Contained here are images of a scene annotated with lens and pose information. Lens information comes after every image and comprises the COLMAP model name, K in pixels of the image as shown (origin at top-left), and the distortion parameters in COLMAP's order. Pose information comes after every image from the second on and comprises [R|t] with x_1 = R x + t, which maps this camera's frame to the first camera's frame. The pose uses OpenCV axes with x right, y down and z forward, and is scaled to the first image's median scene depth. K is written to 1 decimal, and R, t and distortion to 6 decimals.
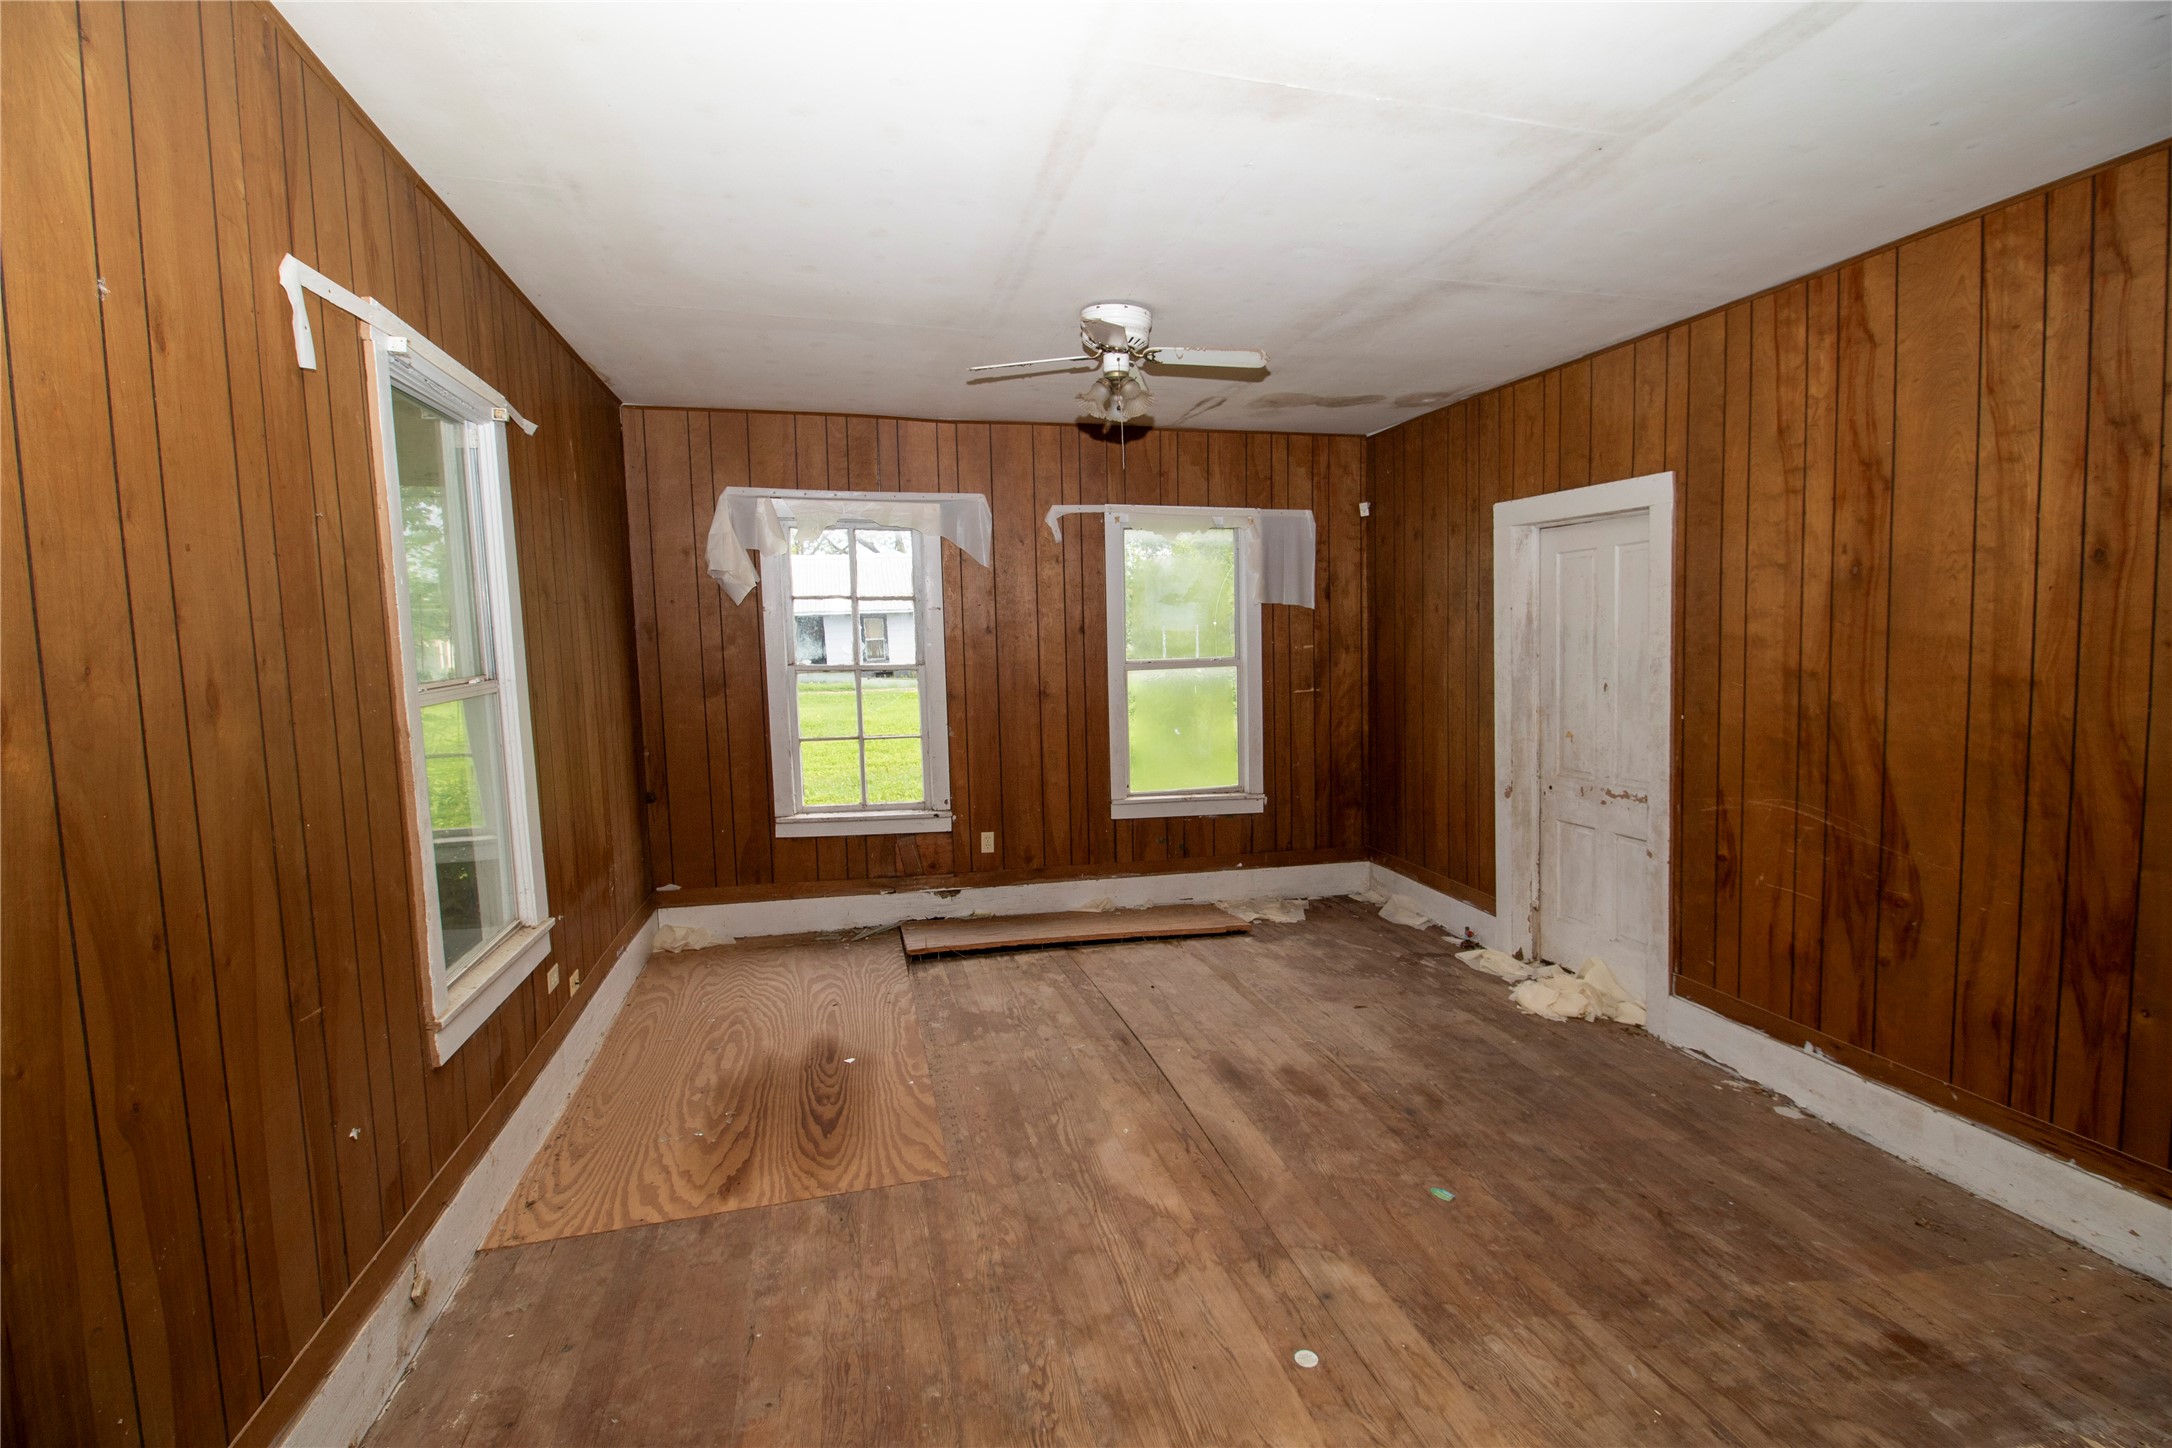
lens RADIAL K [[995.5, 0, 1091.2], [0, 995.5, 714.6], [0, 0, 1]] dist [0.001631, -0.011773]
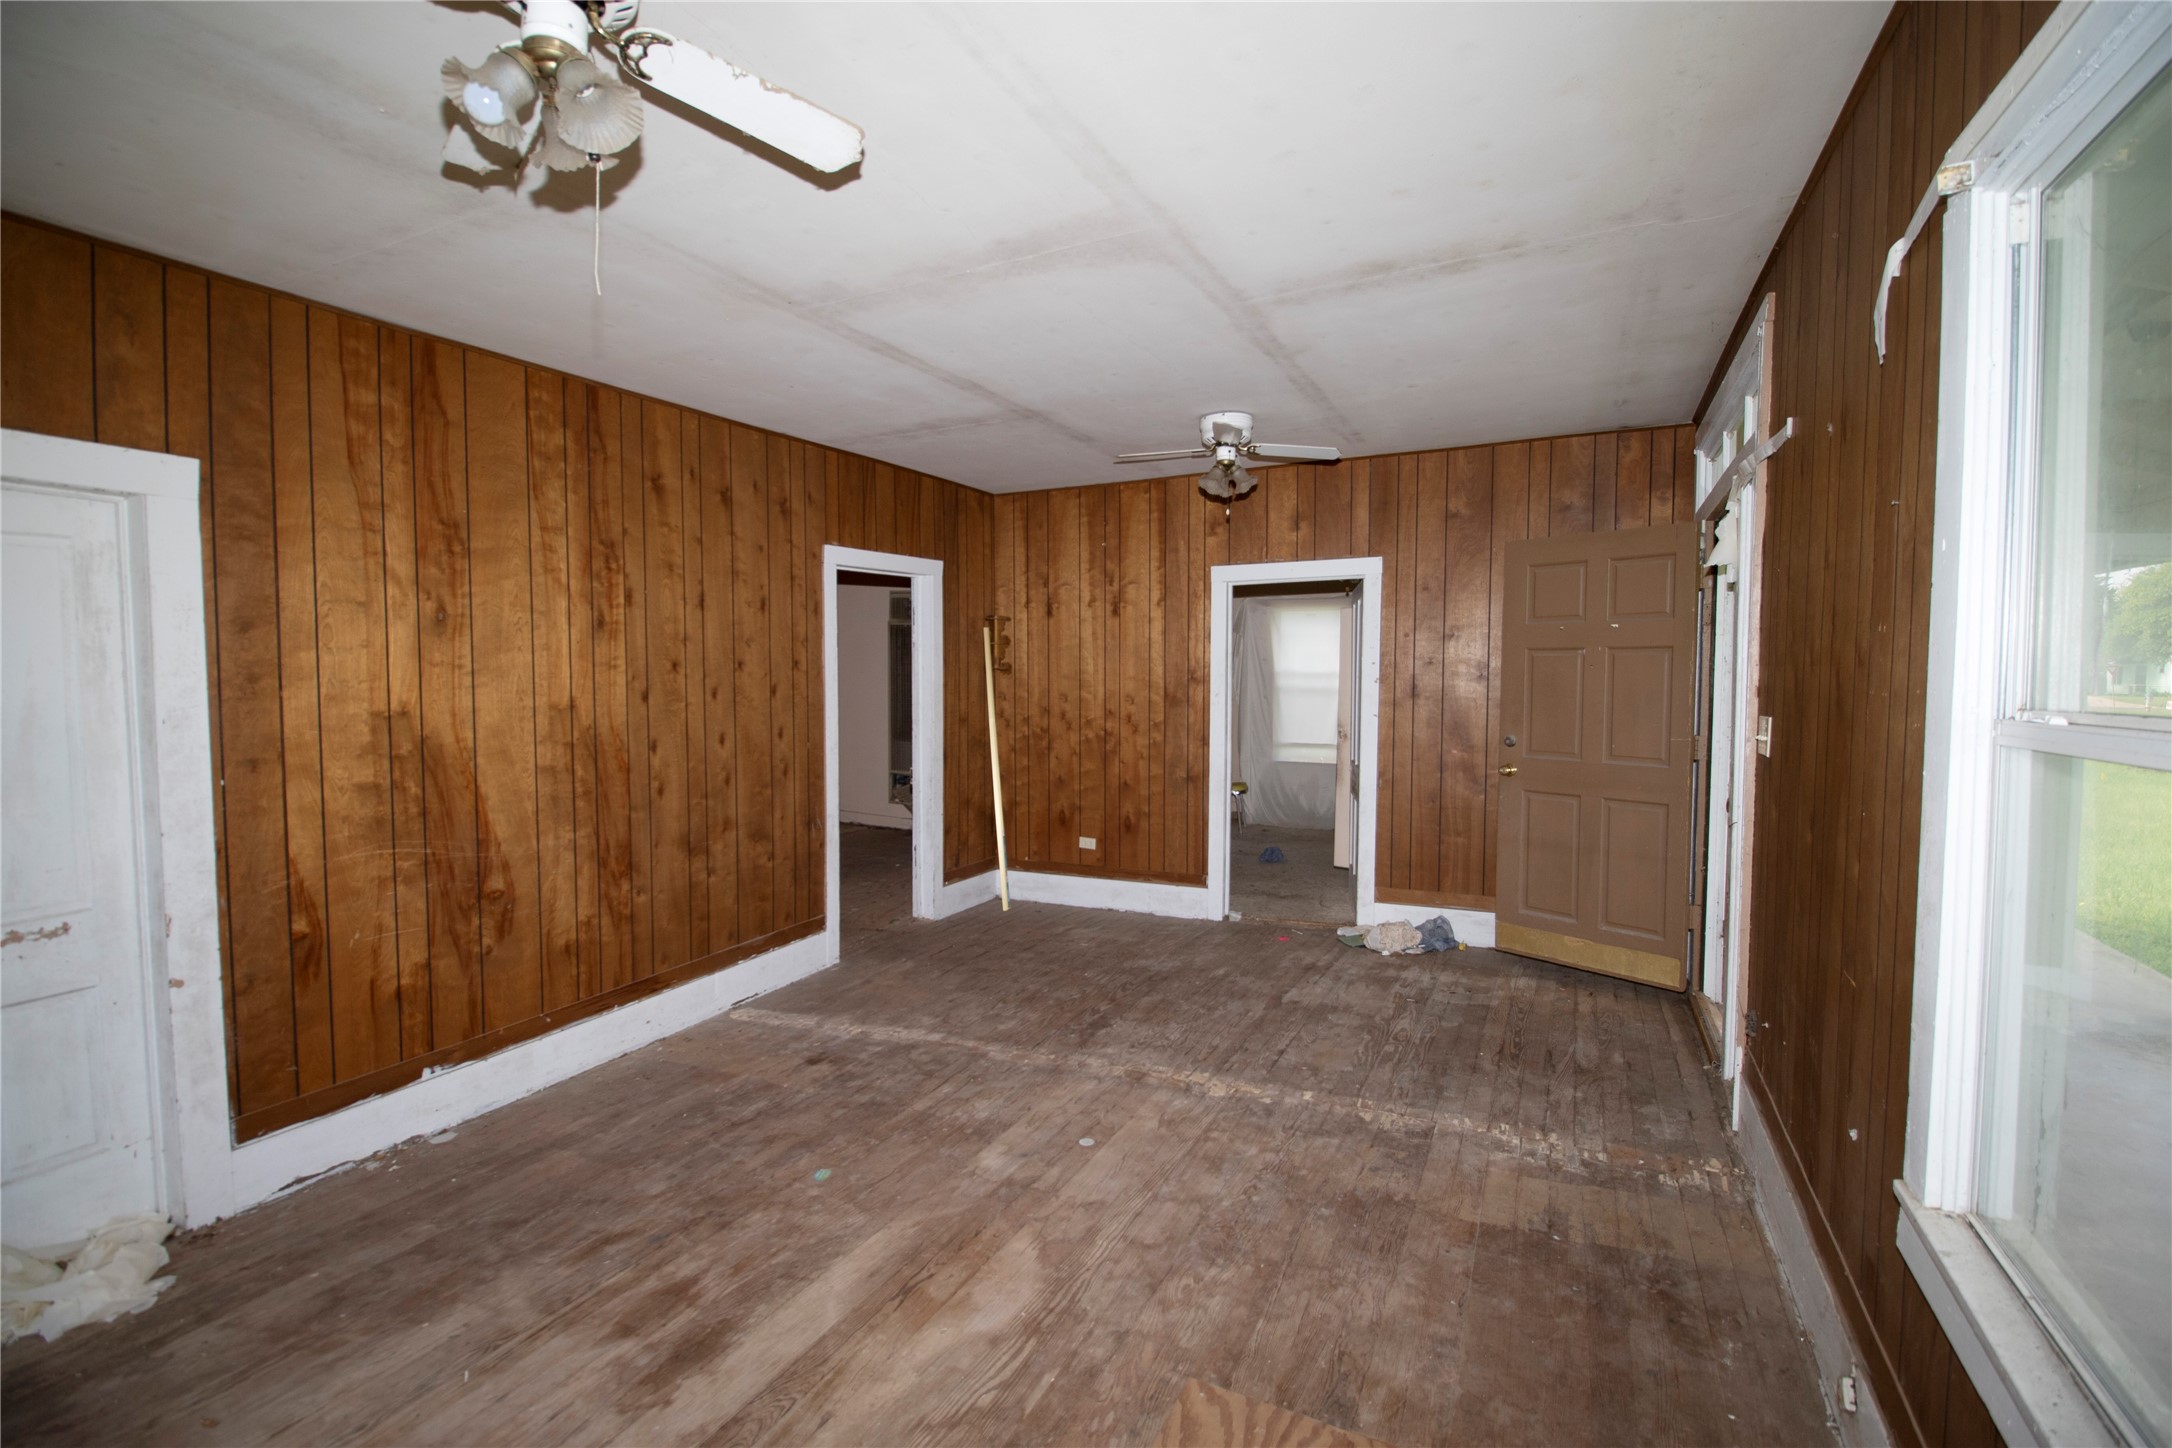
lens RADIAL K [[995.5, 0, 1091.2], [0, 995.5, 714.6], [0, 0, 1]] dist [0.001631, -0.011773]
pose [[-0.776383, -0.007169, 0.630221, -0.533498], [0.069777, 0.992811, 0.097254, -0.100652], [-0.626387, 0.119481, -0.770301, 1.515638]]
